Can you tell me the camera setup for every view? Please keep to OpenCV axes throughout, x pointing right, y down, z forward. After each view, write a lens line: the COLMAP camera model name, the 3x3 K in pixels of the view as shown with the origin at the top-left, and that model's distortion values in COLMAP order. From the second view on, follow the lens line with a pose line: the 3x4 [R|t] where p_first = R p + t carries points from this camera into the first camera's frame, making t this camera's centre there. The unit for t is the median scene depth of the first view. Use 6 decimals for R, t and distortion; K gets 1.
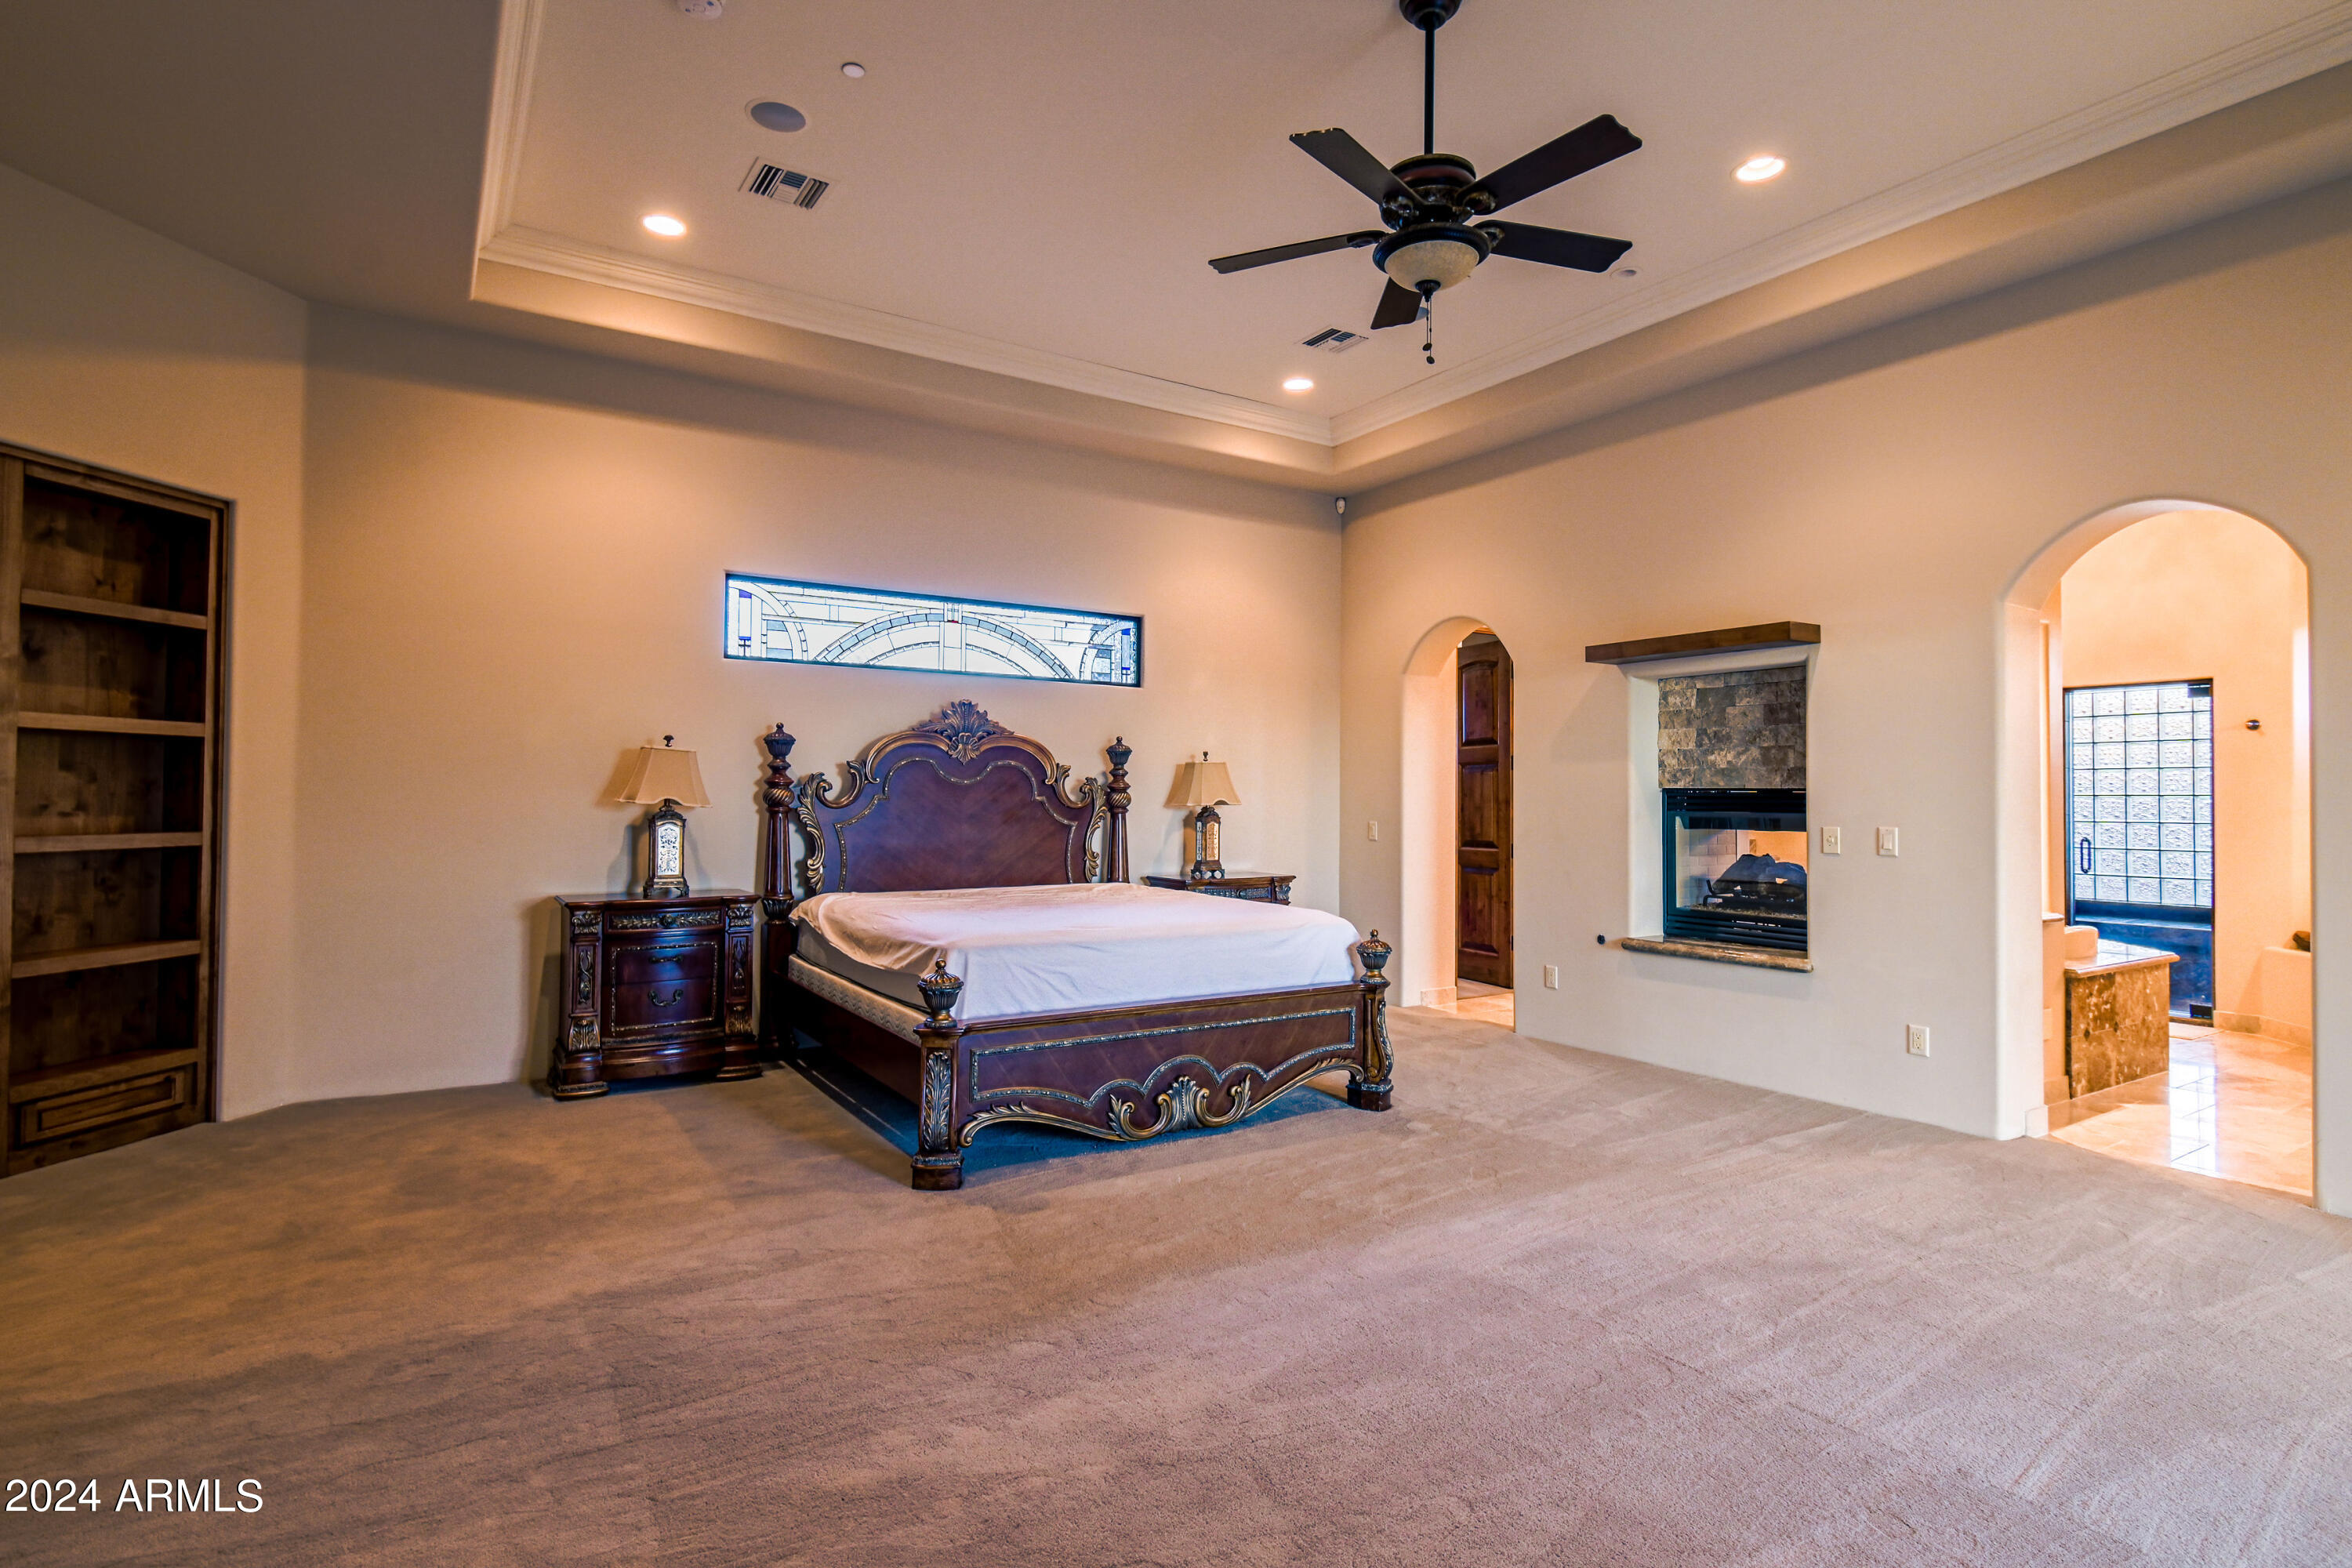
lens RADIAL K [[1147.8, 0, 1147.3], [0, 1147.8, 788.0], [0, 0, 1]] dist [-0.001077, -0.000082]
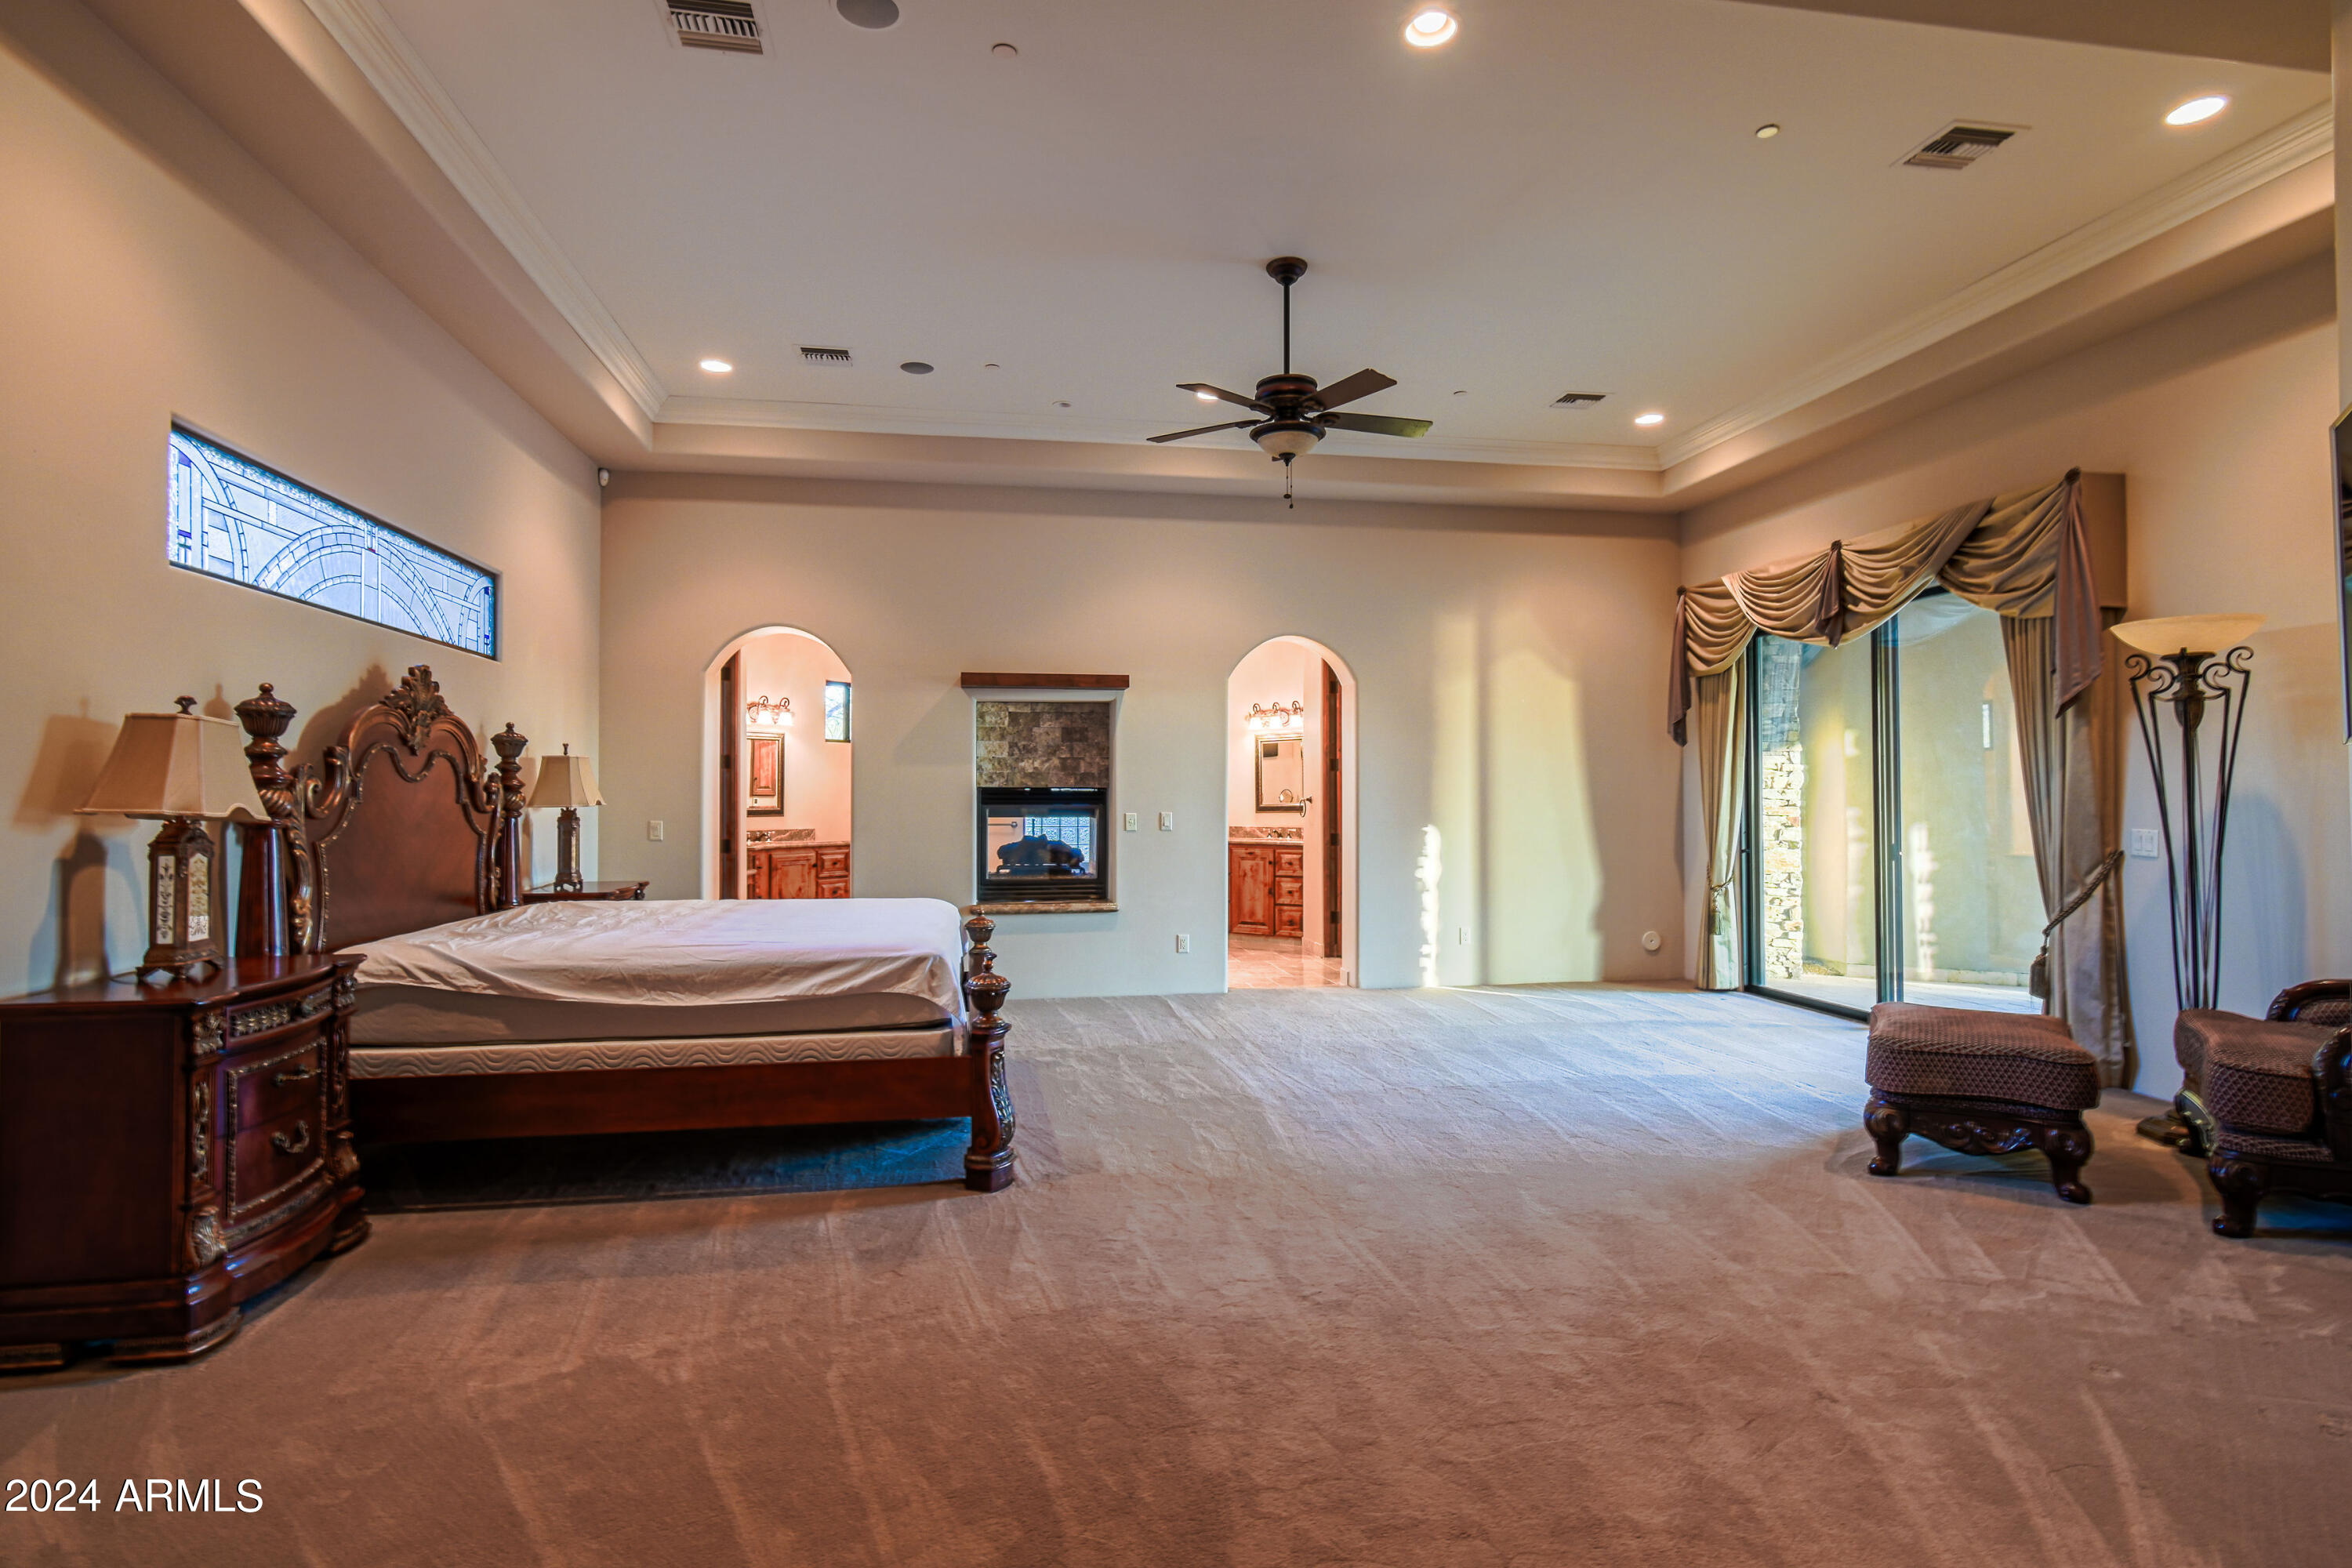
lens RADIAL K [[1172.7, 0, 1177.8], [0, 1172.7, 777.7], [0, 0, 1]] dist [-0.001880, -0.000293]
pose [[0.395354, 0.006342, 0.918507, -0.704901], [-0.002408, 0.999980, -0.005868, -0.003160], [-0.918526, 0.000108, 0.395362, 0.294165]]
